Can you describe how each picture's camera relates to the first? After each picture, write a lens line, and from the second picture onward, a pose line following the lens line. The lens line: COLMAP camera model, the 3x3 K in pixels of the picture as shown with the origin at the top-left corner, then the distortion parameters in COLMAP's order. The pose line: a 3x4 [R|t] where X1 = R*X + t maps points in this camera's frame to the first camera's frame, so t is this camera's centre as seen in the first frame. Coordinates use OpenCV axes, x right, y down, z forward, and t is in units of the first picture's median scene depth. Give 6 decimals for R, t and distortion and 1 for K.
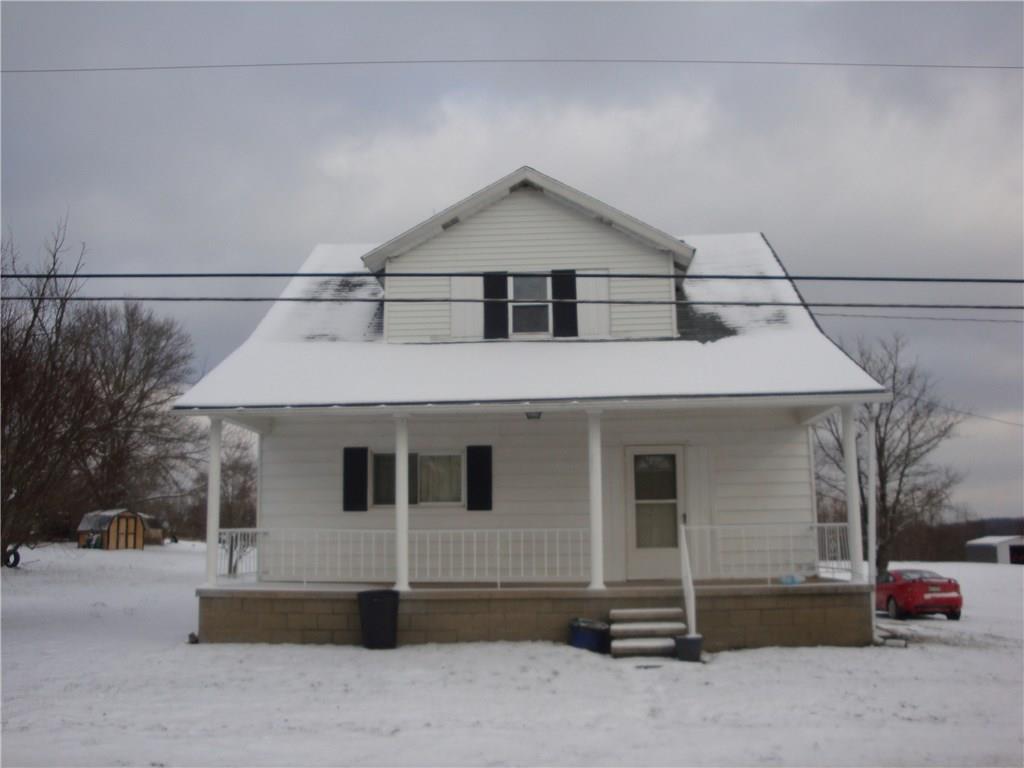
lens RADIAL K [[914.4, 0, 505.0], [0, 914.4, 380.0], [0, 0, 1]] dist [-0.126151, 0.049891]
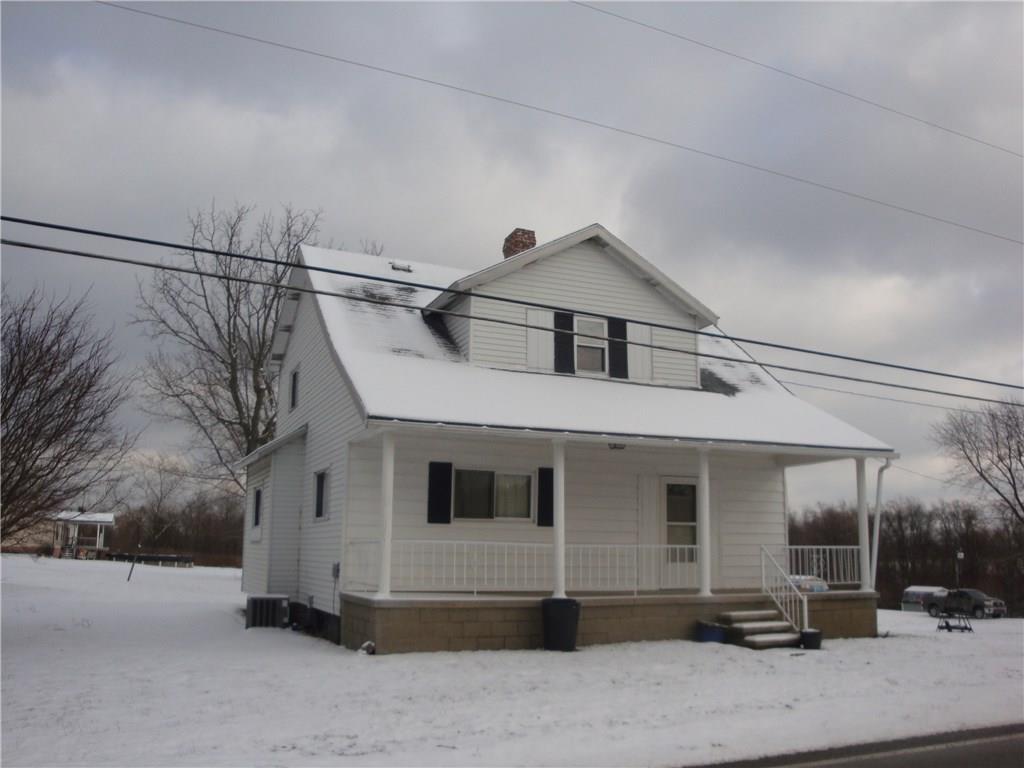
lens RADIAL K [[914.4, 0, 507.6], [0, 914.4, 390.5], [0, 0, 1]] dist [-0.126151, 0.049891]
pose [[0.891218, 0.098275, 0.442802, -0.586676], [-0.097727, 0.994921, -0.024119, 0.010020], [-0.442923, -0.021778, 0.896295, 0.032341]]
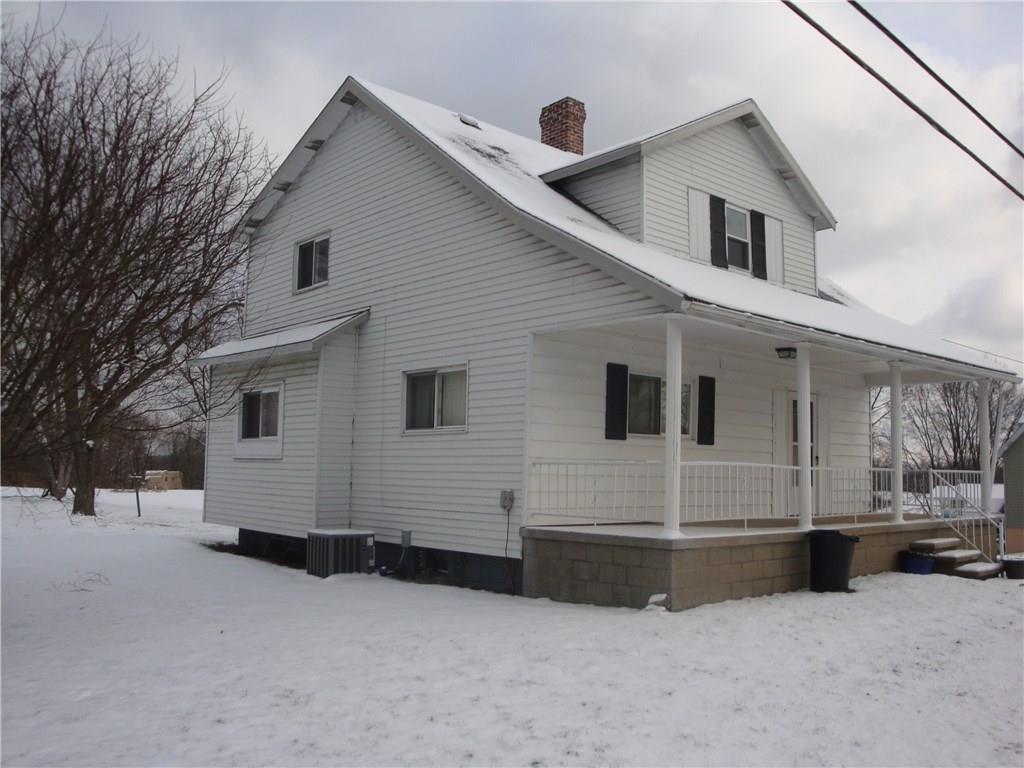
lens RADIAL K [[914.4, 0, 523.2], [0, 914.4, 386.1], [0, 0, 1]] dist [-0.126151, 0.049891]
pose [[0.687842, 0.088666, 0.720425, -0.857730], [-0.148142, 0.988769, 0.019749, 0.093202], [-0.710583, -0.120310, 0.693252, 0.492802]]
